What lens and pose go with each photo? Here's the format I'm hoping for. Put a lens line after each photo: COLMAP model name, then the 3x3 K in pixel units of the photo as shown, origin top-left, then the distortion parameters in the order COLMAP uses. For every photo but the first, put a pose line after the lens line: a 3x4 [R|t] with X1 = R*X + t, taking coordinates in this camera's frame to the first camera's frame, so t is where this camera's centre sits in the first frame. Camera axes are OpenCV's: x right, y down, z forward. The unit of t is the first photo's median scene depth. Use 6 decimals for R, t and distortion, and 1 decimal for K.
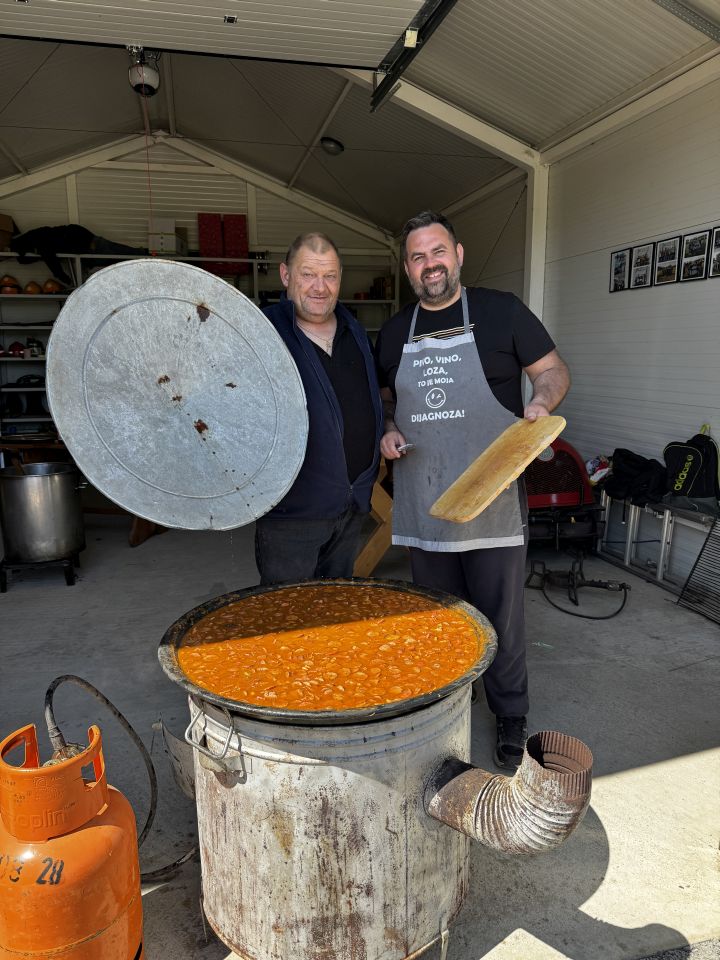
lens RADIAL K [[674.3, 0, 360.0], [0, 674.3, 480.0], [0, 0, 1]] dist [0.007913, -0.001381]
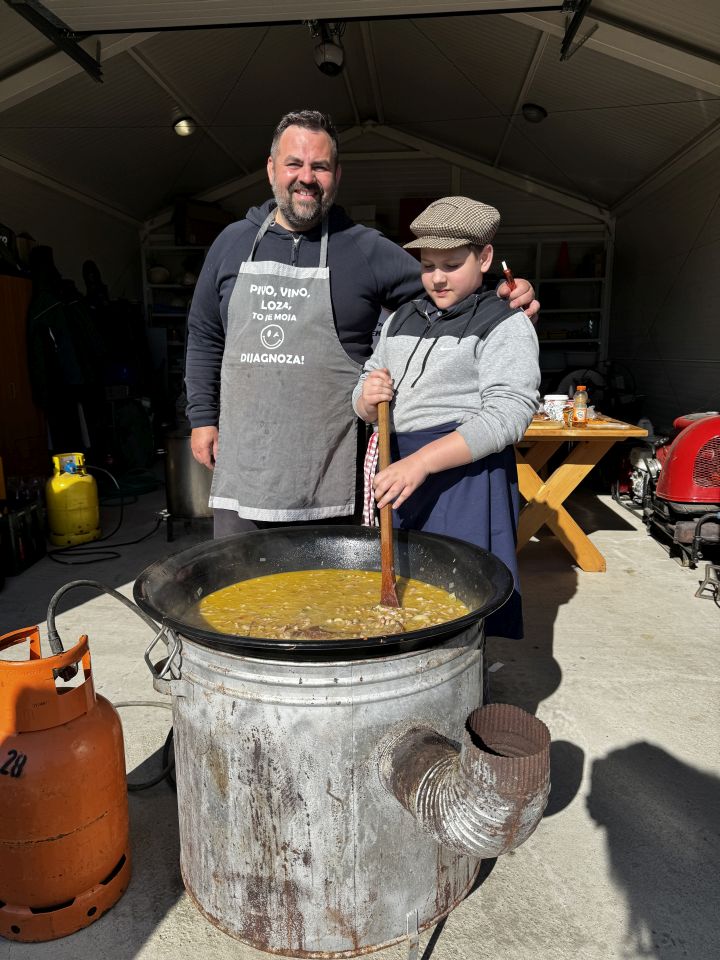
lens RADIAL K [[674.8, 0, 363.4], [0, 674.8, 483.0], [0, 0, 1]] dist [0.003959, -0.006487]
pose [[0.945772, 0.062363, -0.318788, 0.307206], [-0.061769, 0.998019, 0.011983, 0.105214], [0.318903, 0.008358, 0.947750, 0.187984]]
